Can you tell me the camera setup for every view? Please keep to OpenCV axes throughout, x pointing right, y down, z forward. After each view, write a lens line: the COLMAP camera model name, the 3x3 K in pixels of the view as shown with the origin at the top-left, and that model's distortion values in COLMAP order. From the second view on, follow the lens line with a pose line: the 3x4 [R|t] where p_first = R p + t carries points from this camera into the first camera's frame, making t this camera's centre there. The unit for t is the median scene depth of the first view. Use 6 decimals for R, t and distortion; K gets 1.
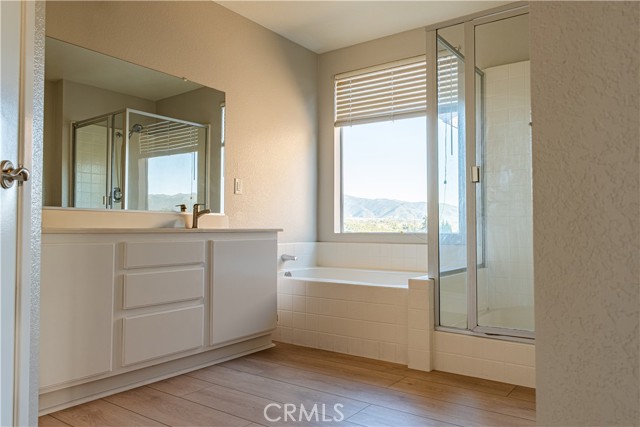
lens RADIAL K [[473.8, 0, 315.4], [0, 473.8, 215.5], [0, 0, 1]] dist [0.005308, -0.003133]
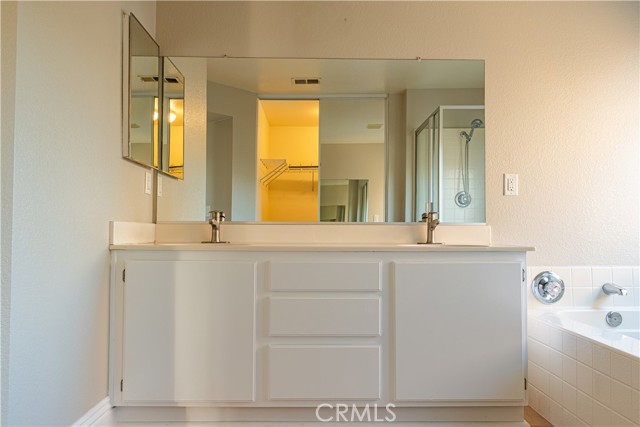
lens RADIAL K [[473.8, 0, 320.2], [0, 473.8, 212.6], [0, 0, 1]] dist [0.005308, -0.003133]
pose [[0.603323, -0.024063, -0.797134, 0.323388], [0.019607, 0.999690, -0.015338, -0.018100], [0.797256, -0.006376, 0.603607, 0.454872]]
